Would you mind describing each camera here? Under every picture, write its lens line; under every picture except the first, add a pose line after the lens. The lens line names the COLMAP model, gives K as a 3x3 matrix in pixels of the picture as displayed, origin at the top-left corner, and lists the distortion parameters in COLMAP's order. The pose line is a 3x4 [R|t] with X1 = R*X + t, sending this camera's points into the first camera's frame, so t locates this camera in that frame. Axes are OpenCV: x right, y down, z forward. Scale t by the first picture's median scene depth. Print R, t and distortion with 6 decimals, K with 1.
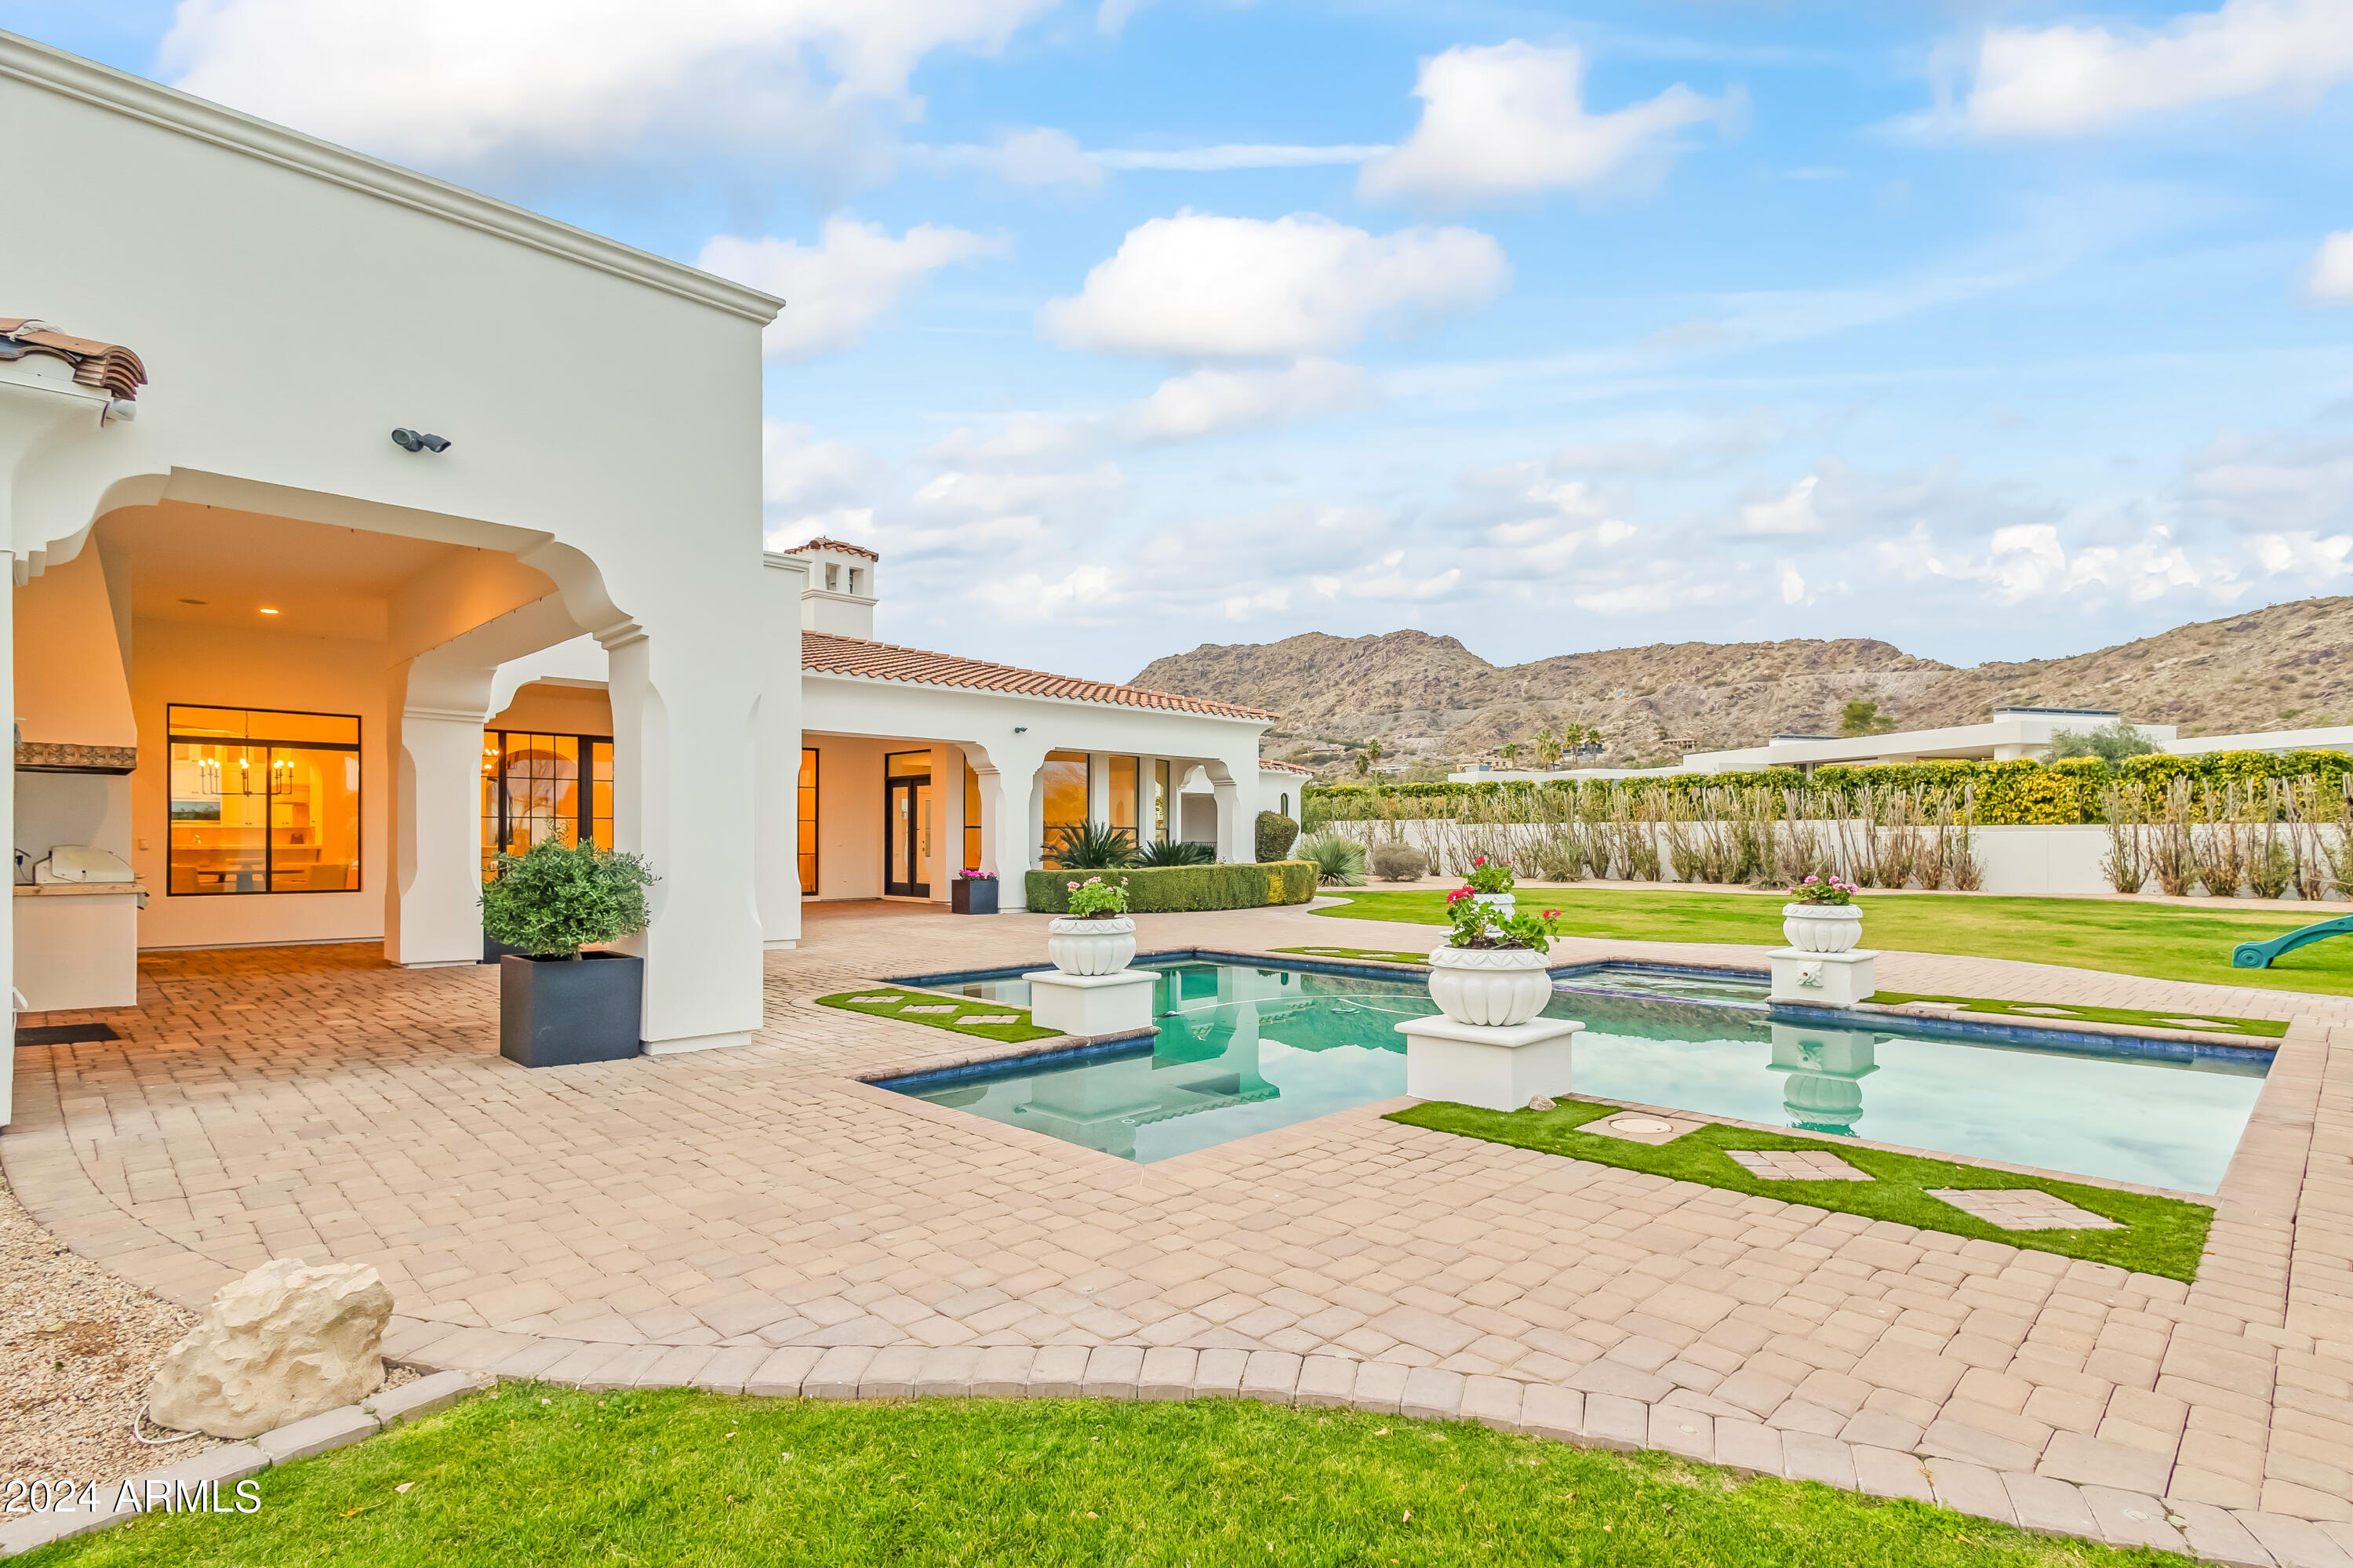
lens RADIAL K [[1169.5, 0, 1175.7], [0, 1169.5, 837.4], [0, 0, 1]] dist [0.000859, -0.000407]
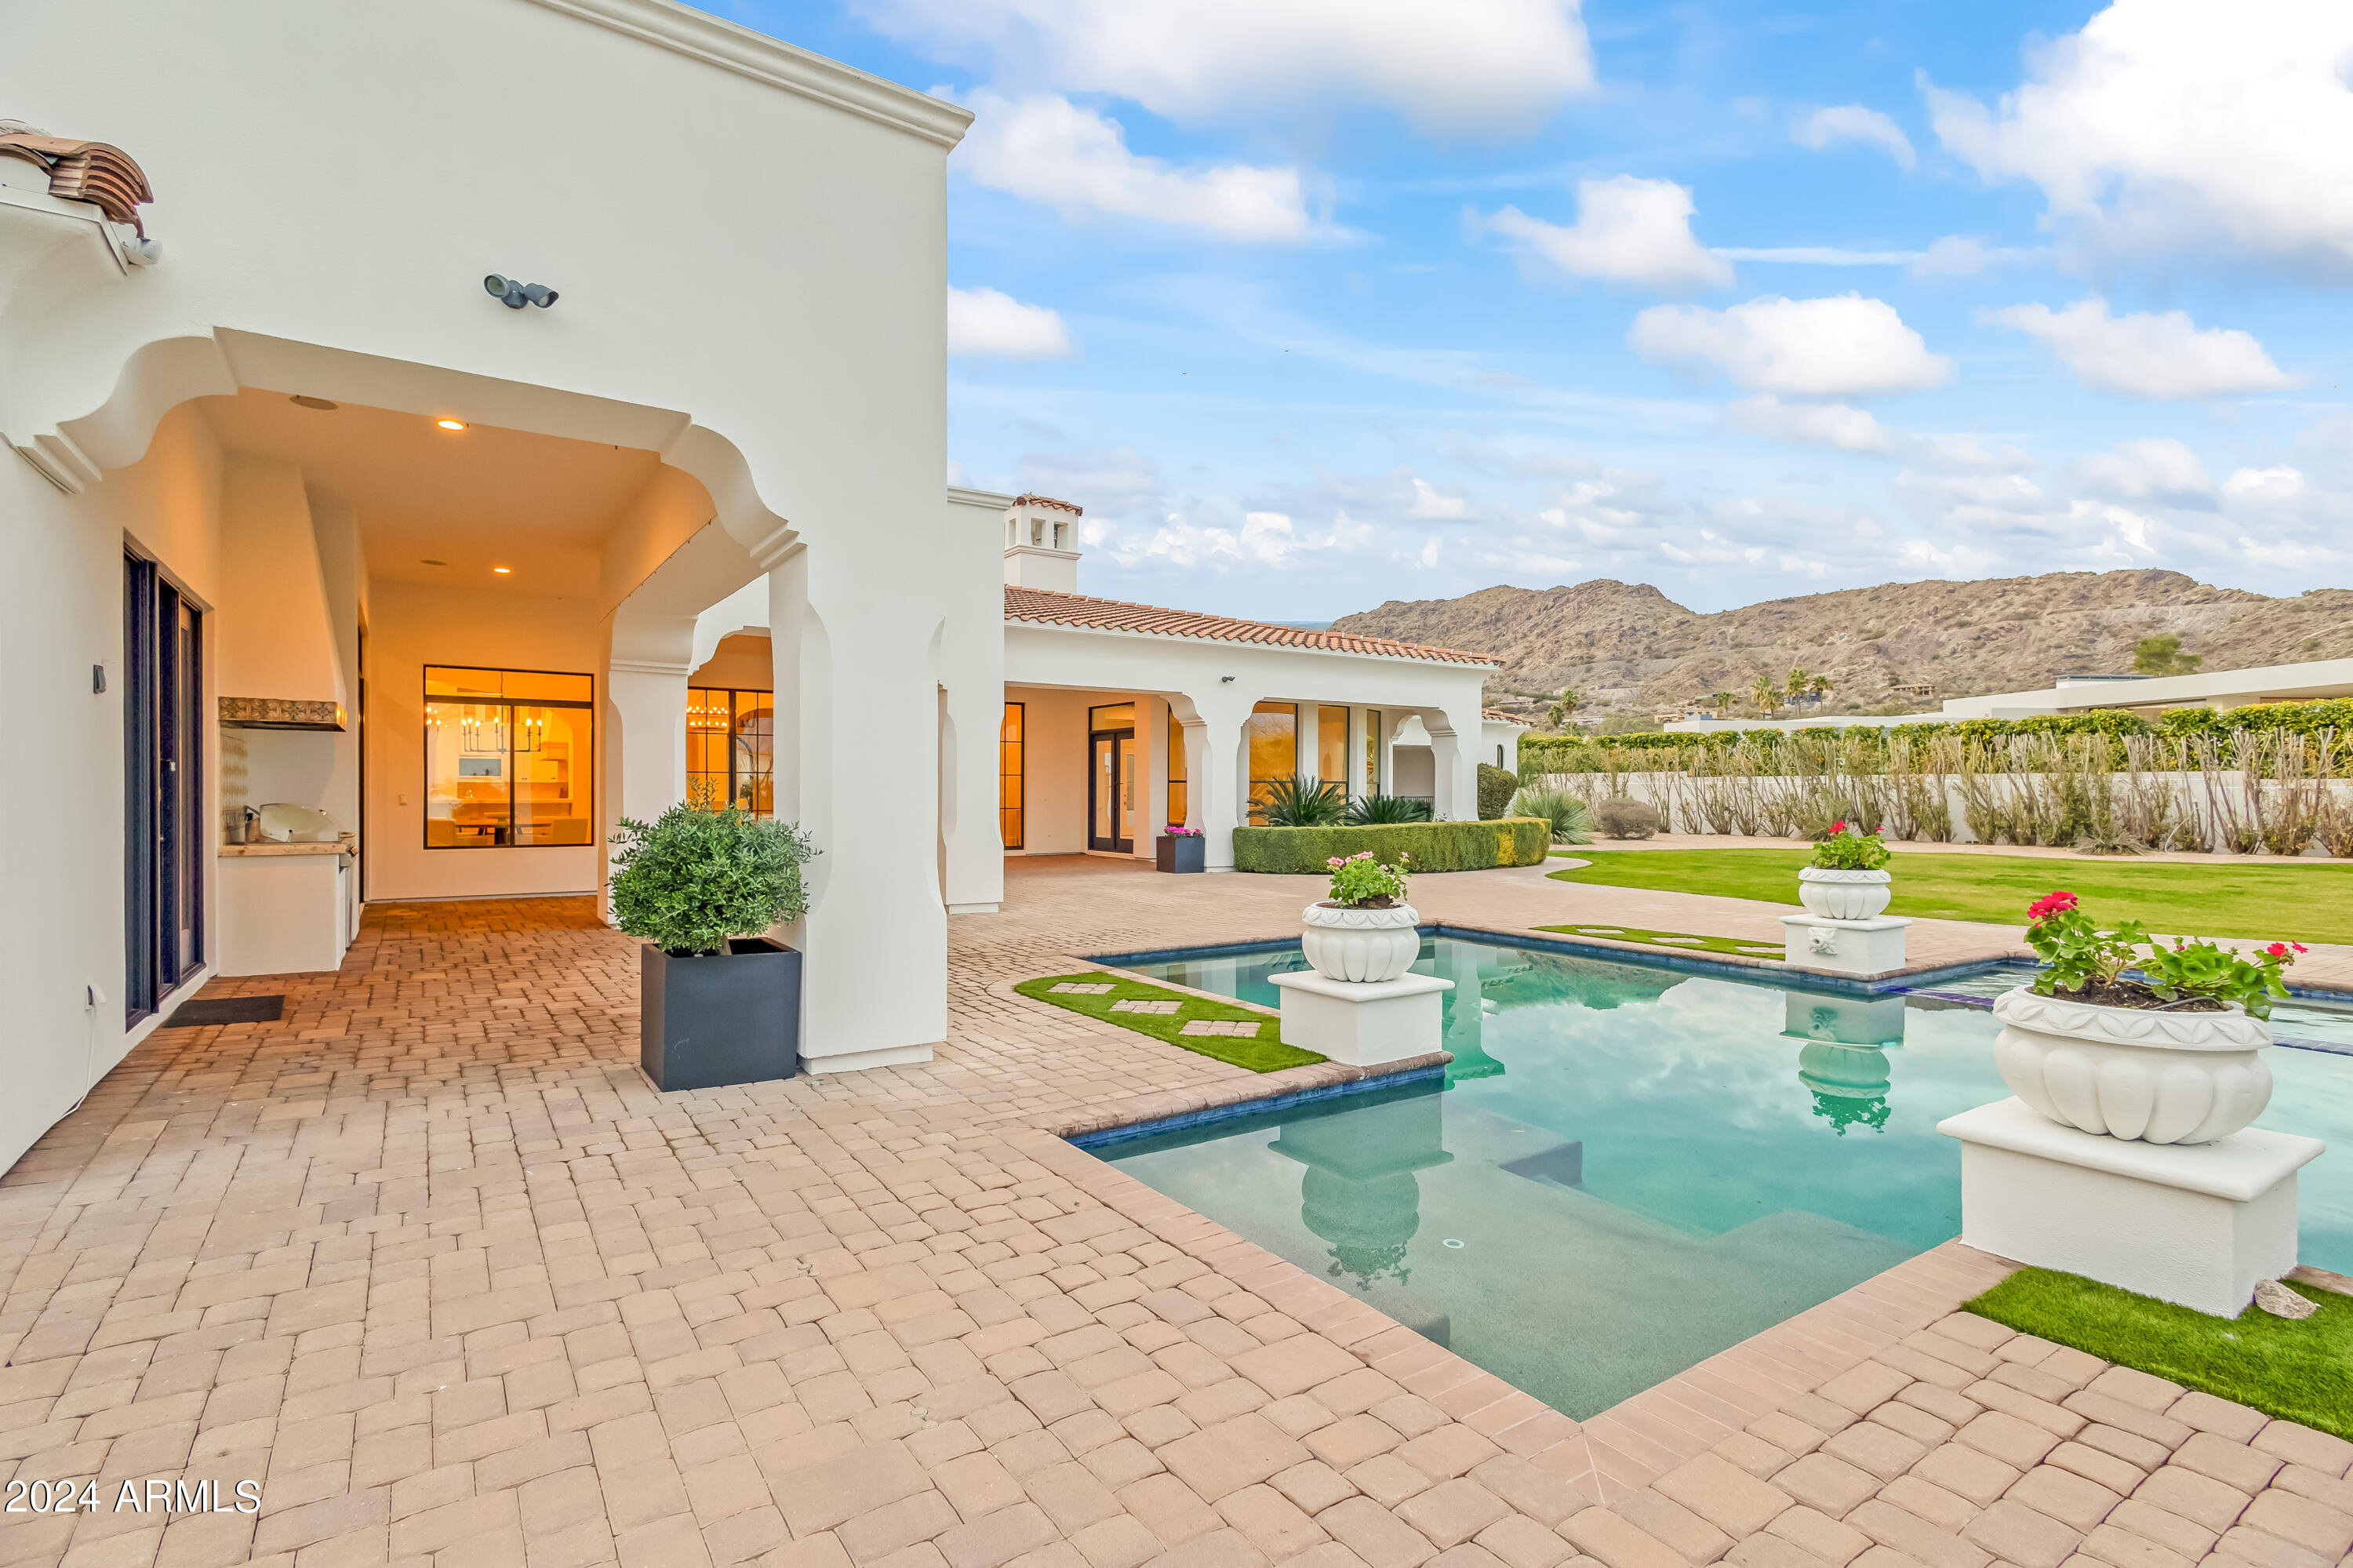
lens RADIAL K [[1102.5, 0, 1130.4], [0, 1102.5, 779.9], [0, 0, 1]] dist [0.001182, -0.000376]
pose [[0.979459, -0.000885, -0.201641, -0.026928], [-0.000834, 0.999964, -0.008440, -0.002344], [0.201642, 0.008435, 0.979423, 0.097635]]
